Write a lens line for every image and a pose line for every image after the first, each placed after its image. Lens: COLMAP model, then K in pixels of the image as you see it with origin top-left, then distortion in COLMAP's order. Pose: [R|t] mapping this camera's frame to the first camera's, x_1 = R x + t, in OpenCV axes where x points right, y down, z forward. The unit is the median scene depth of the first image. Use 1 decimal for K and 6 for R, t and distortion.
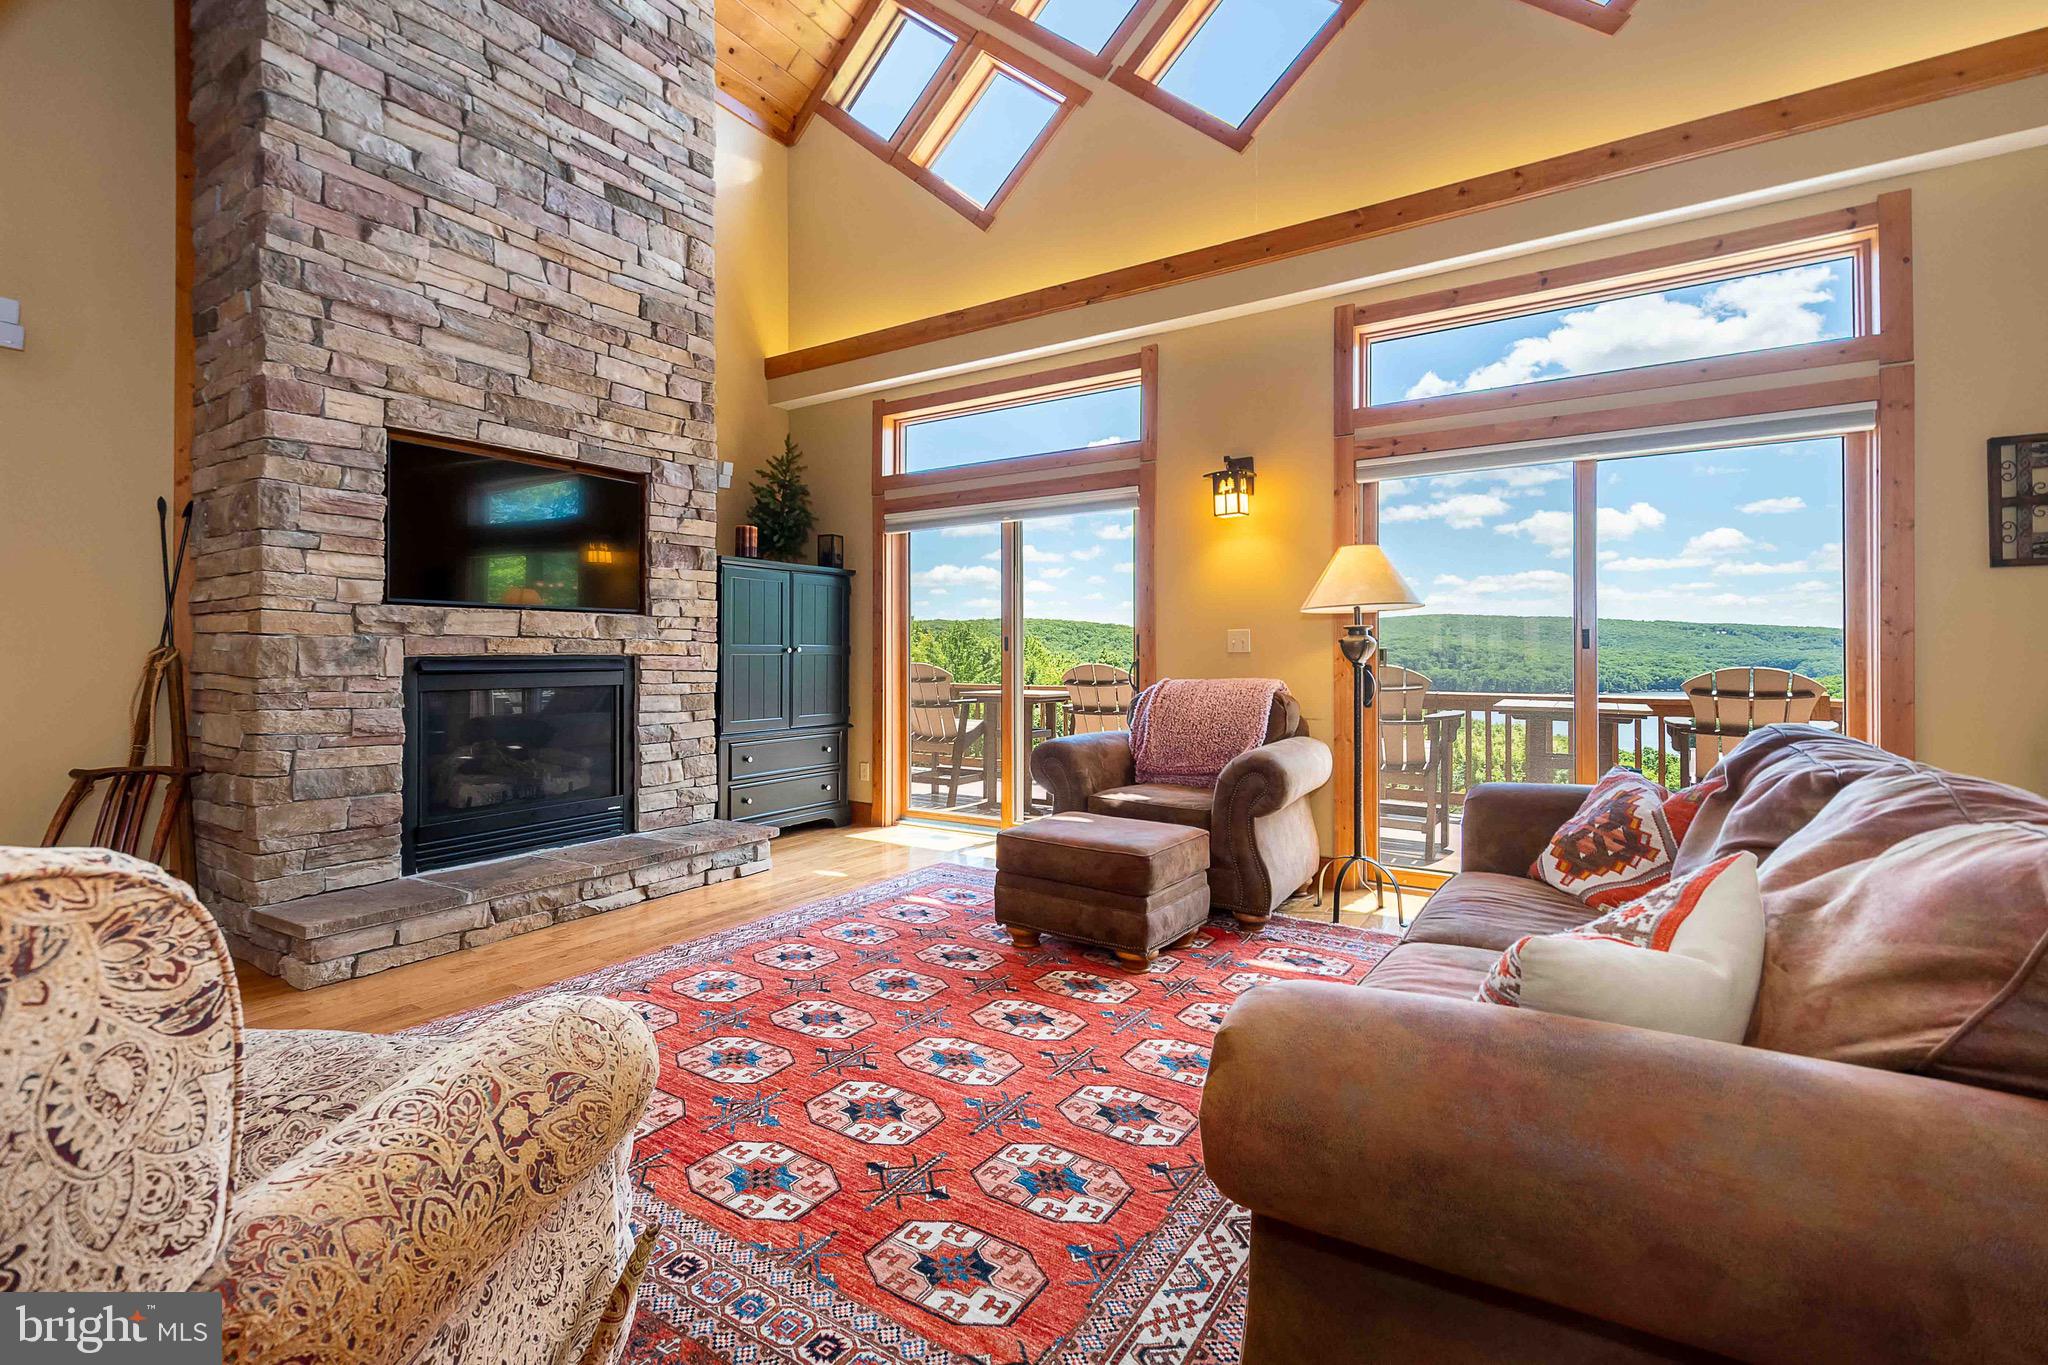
lens RADIAL K [[901.8, 0, 1001.7], [0, 901.8, 651.8], [0, 0, 1]] dist [0.016343, -0.007374]
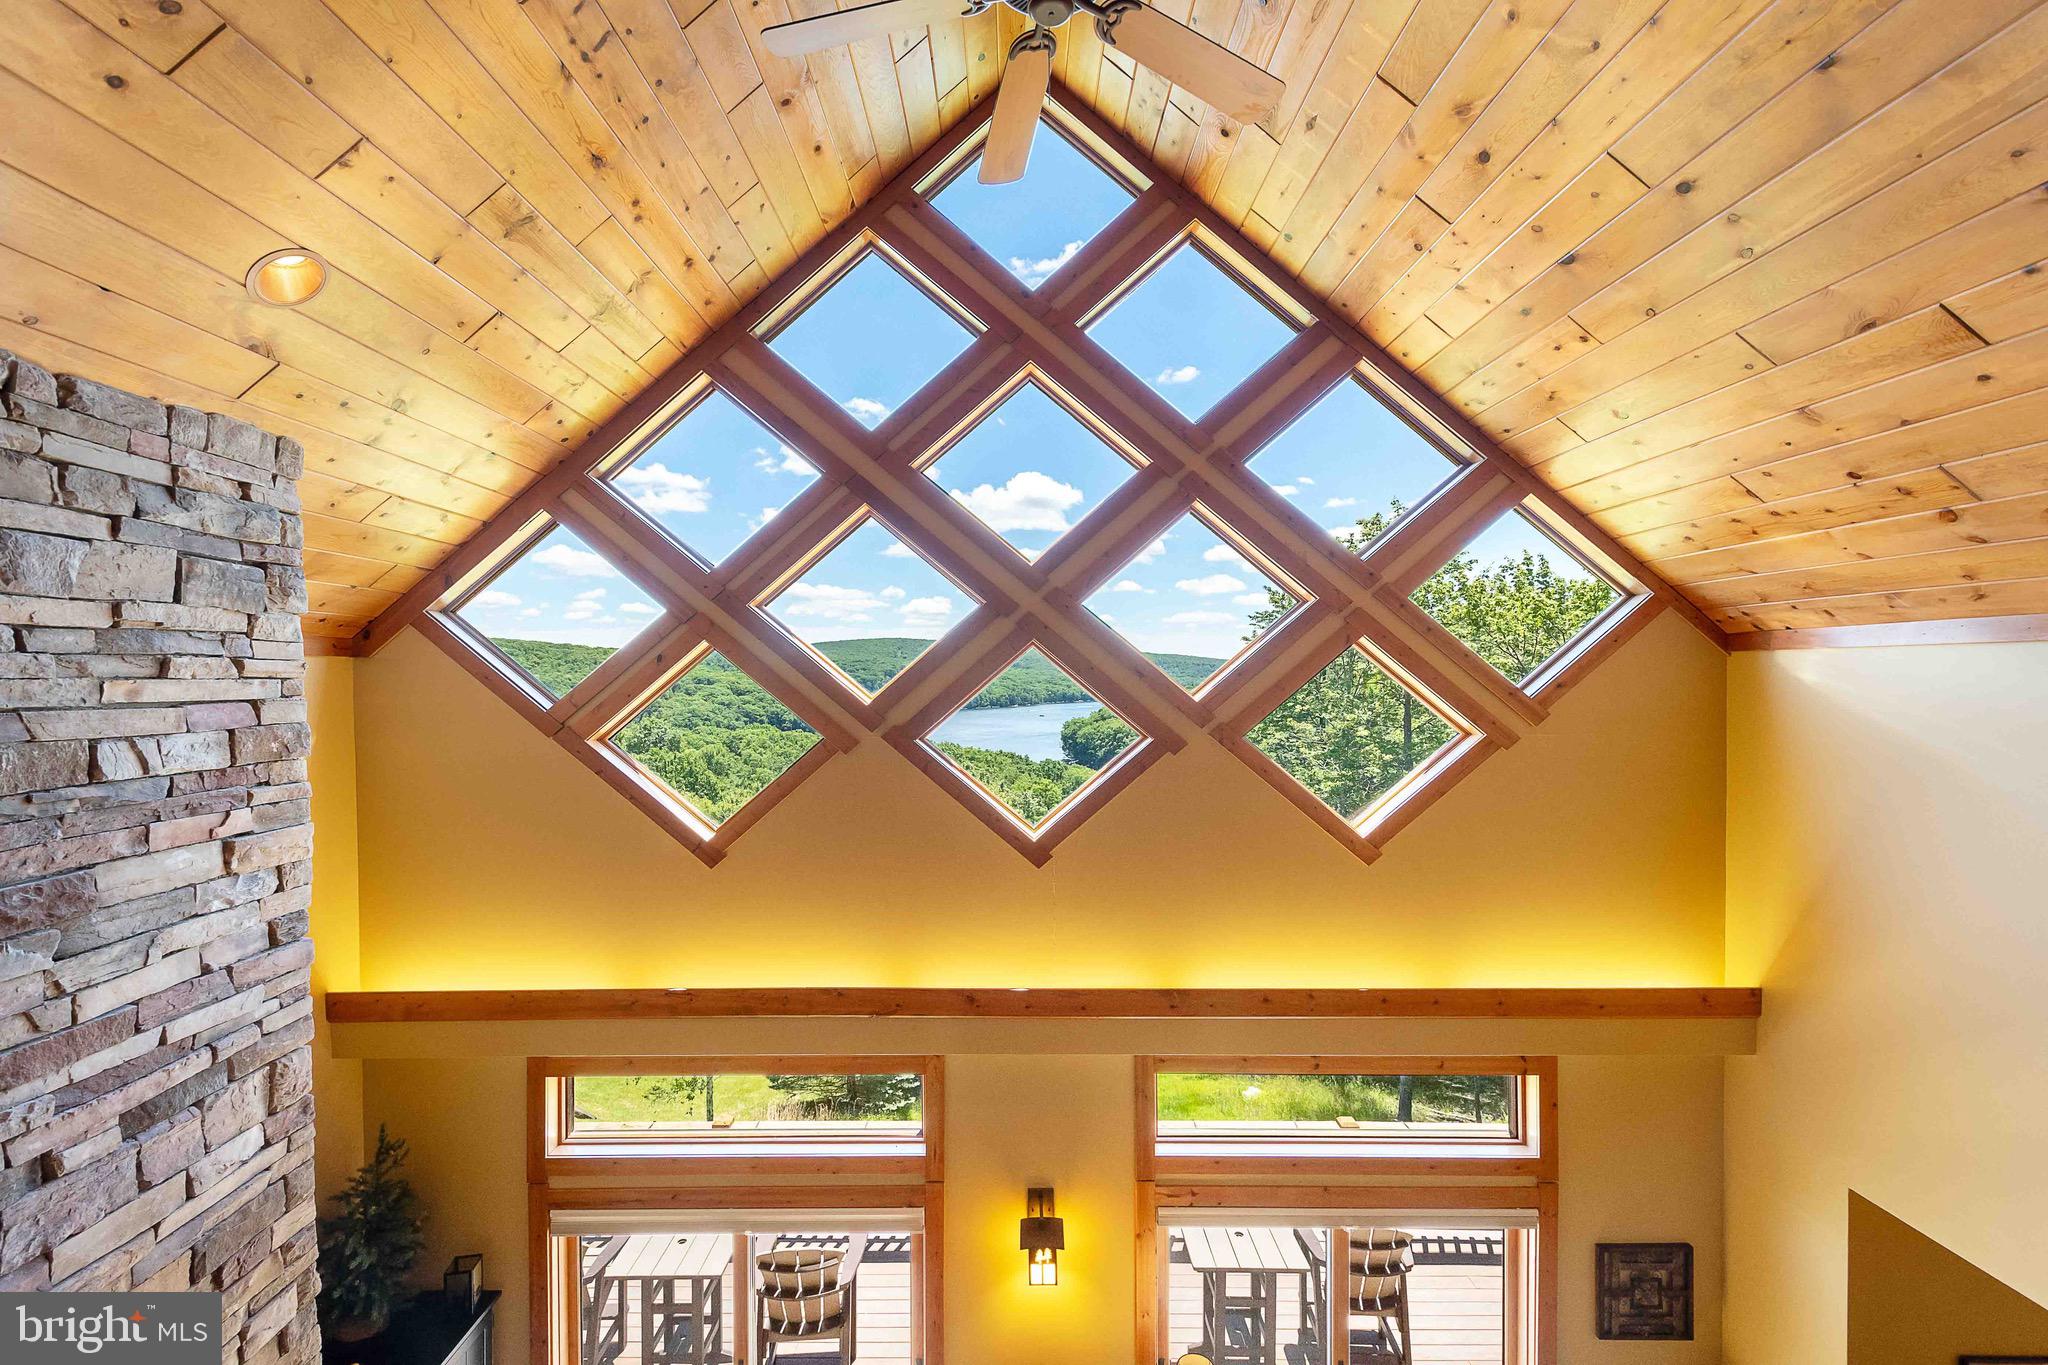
lens RADIAL K [[901.8, 0, 1004.2], [0, 901.8, 693.3], [0, 0, 1]] dist [0.016343, -0.007374]
pose [[0.839692, -0.017361, 0.542785, -0.312986], [0.000691, 0.999522, 0.030901, -0.875670], [-0.543063, -0.025572, 0.839303, 0.275553]]
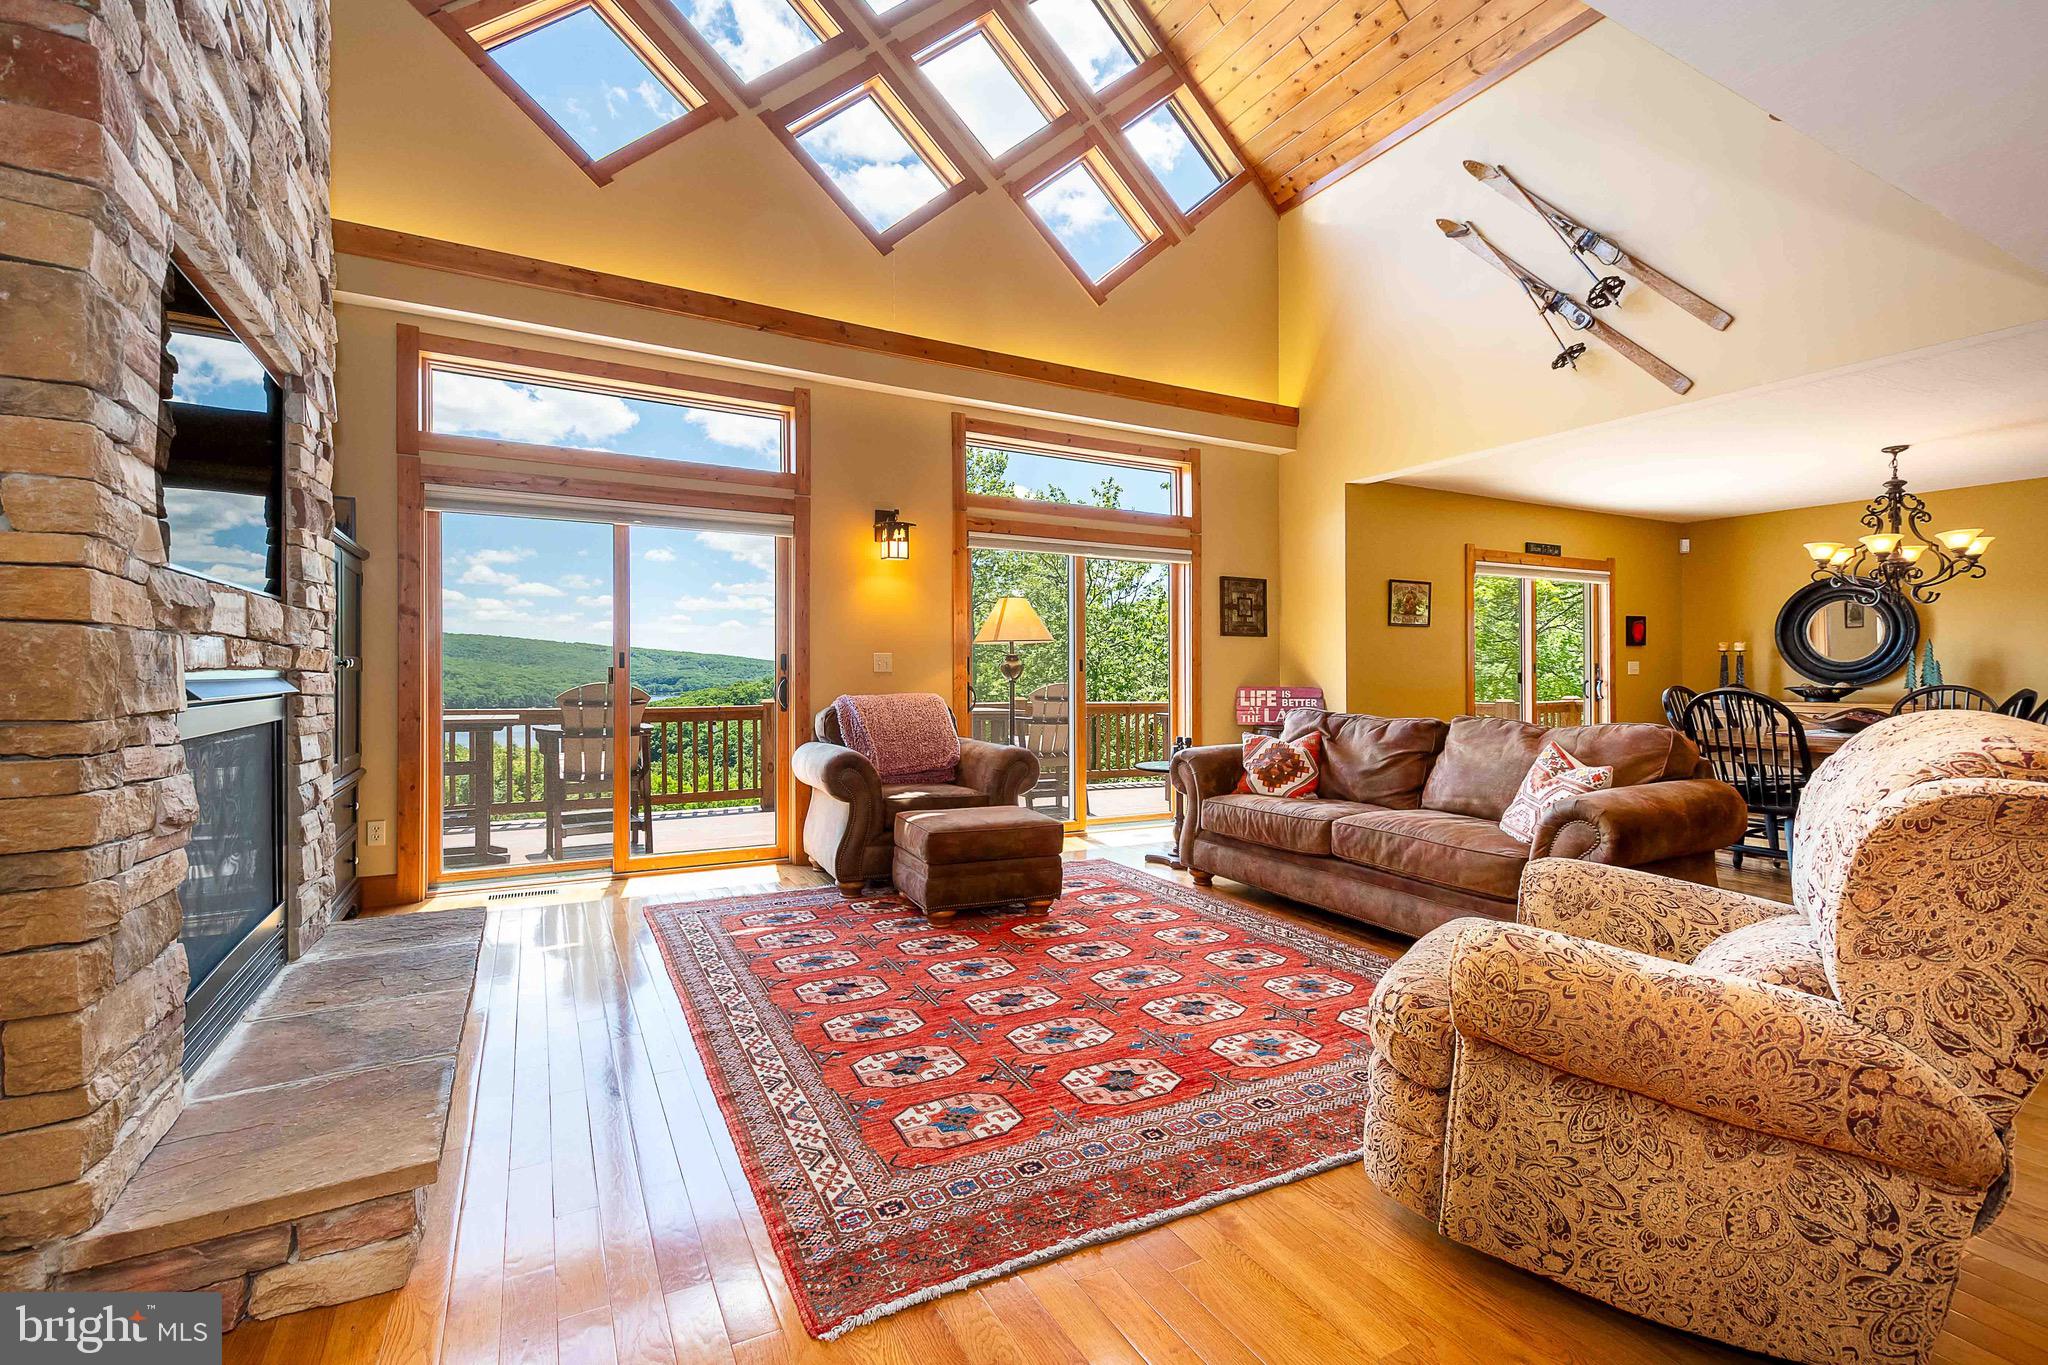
lens RADIAL K [[901.8, 0, 998.2], [0, 901.8, 667.3], [0, 0, 1]] dist [0.016343, -0.007374]
pose [[0.490165, 0.011056, 0.871559, -0.807736], [-0.009286, 0.999929, -0.007462, 0.002295], [-0.871580, -0.004436, 0.490233, 0.320682]]
